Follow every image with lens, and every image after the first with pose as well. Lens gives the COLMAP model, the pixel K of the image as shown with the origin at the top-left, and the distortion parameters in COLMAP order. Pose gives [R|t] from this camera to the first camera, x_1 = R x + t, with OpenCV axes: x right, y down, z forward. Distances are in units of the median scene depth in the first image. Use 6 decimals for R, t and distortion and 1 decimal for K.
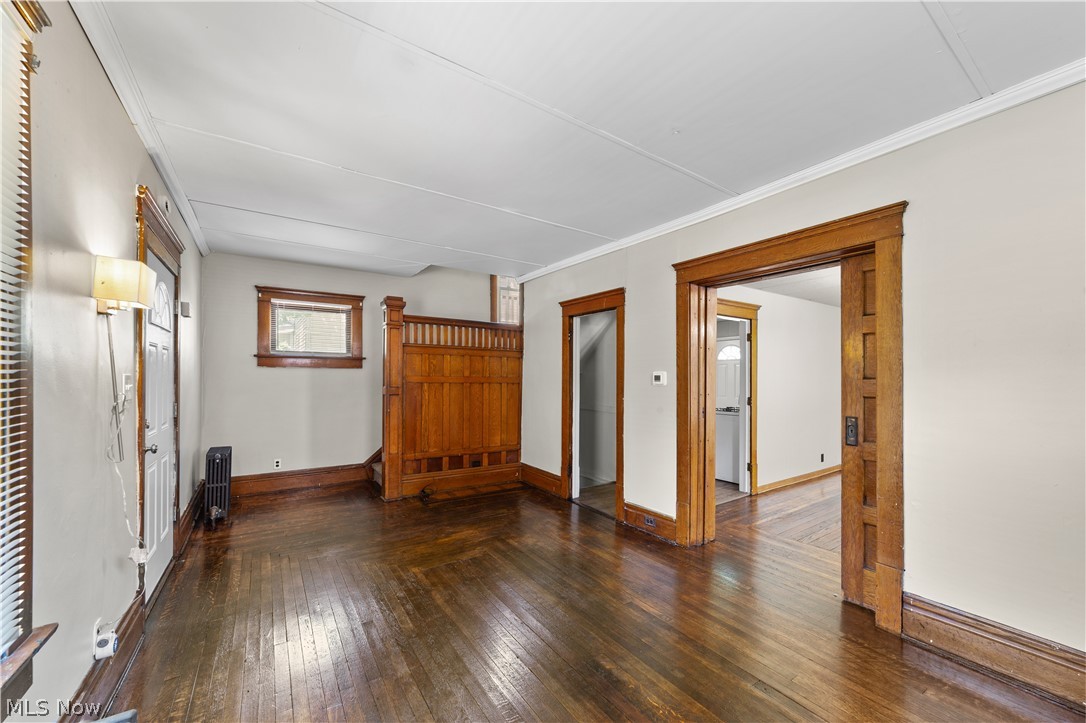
lens RADIAL K [[429.2, 0, 527.4], [0, 429.2, 376.1], [0, 0, 1]] dist [-0.003093, 0.001953]
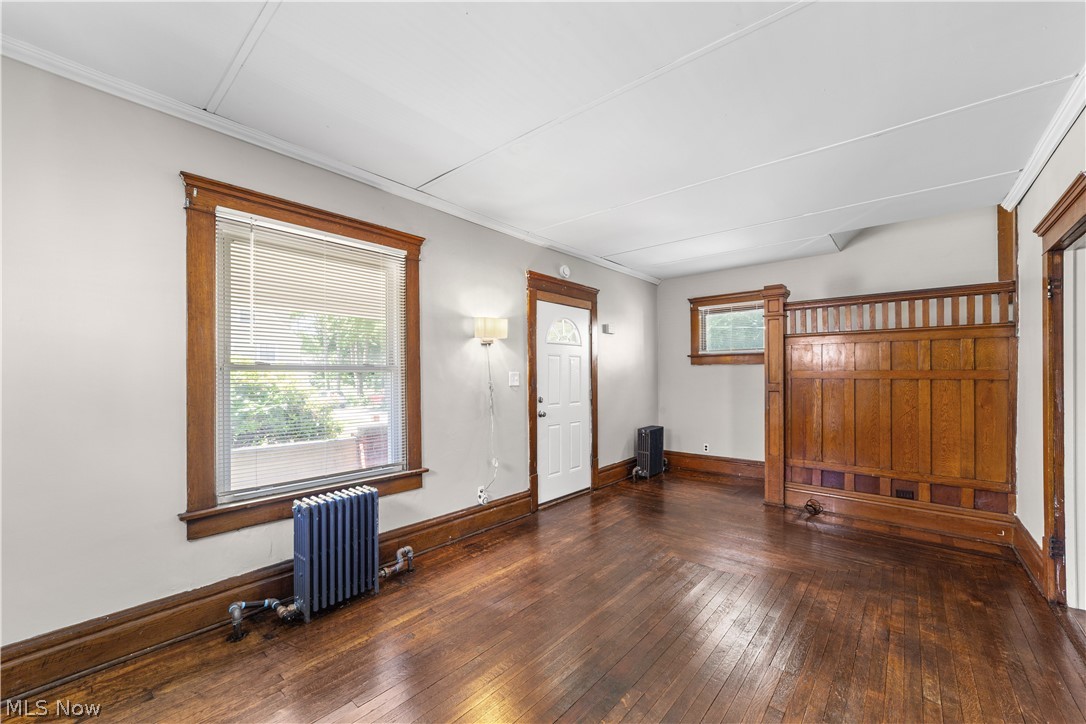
lens RADIAL K [[429.2, 0, 545.5], [0, 429.2, 378.2], [0, 0, 1]] dist [-0.003093, 0.001953]
pose [[0.287269, 0.002400, -0.957847, 0.400606], [0.008905, 0.999947, 0.005176, 0.005093], [0.957808, -0.010017, 0.287233, 0.244696]]
